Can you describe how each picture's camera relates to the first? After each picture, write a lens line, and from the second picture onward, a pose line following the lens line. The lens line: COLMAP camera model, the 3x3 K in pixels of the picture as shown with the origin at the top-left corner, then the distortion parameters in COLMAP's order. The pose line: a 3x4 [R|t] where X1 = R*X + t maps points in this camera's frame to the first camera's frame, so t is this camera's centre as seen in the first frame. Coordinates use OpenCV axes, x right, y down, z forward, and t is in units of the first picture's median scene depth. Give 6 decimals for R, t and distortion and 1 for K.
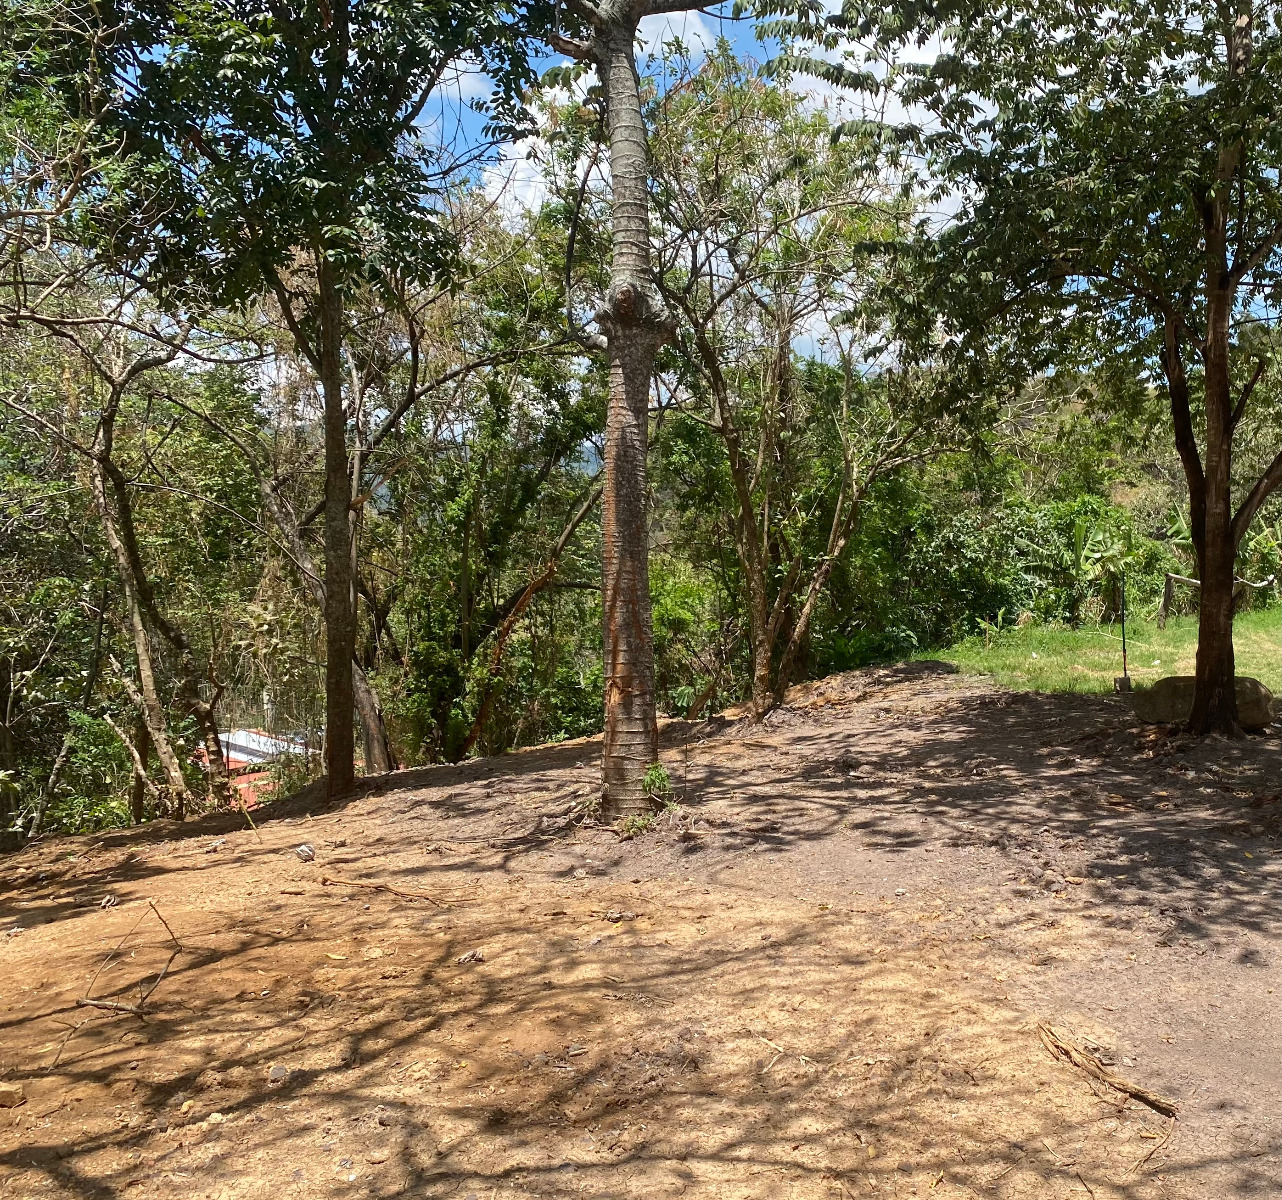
lens RADIAL K [[1156.9, 0, 641.0], [0, 1156.9, 600.0], [0, 0, 1]] dist [0.001908, 0.000629]
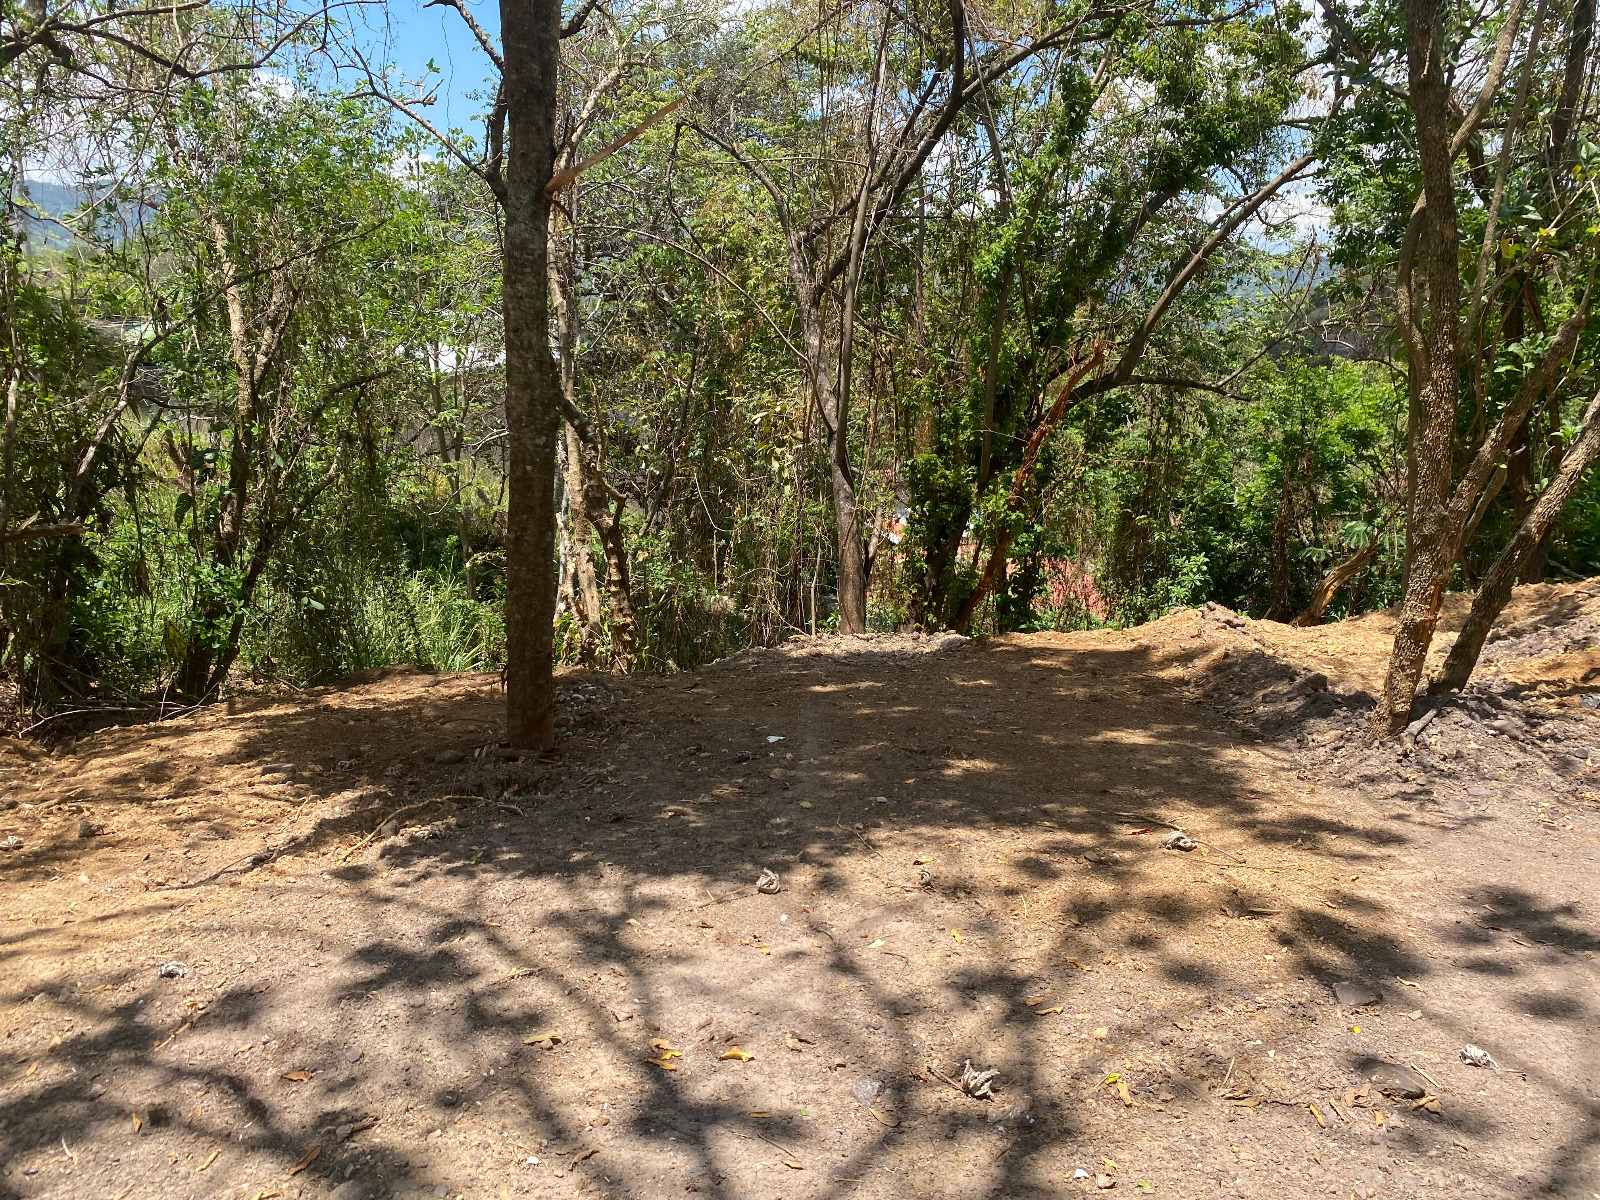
lens RADIAL K [[1164.6, 0, 800.0], [0, 1164.6, 600.0], [0, 0, 1]] dist [0.007516, 0.001669]
pose [[0.909544, 0.119802, -0.397966, 0.039591], [-0.048063, 0.981449, 0.185604, -0.004191], [0.412819, -0.149688, 0.898429, 0.312204]]
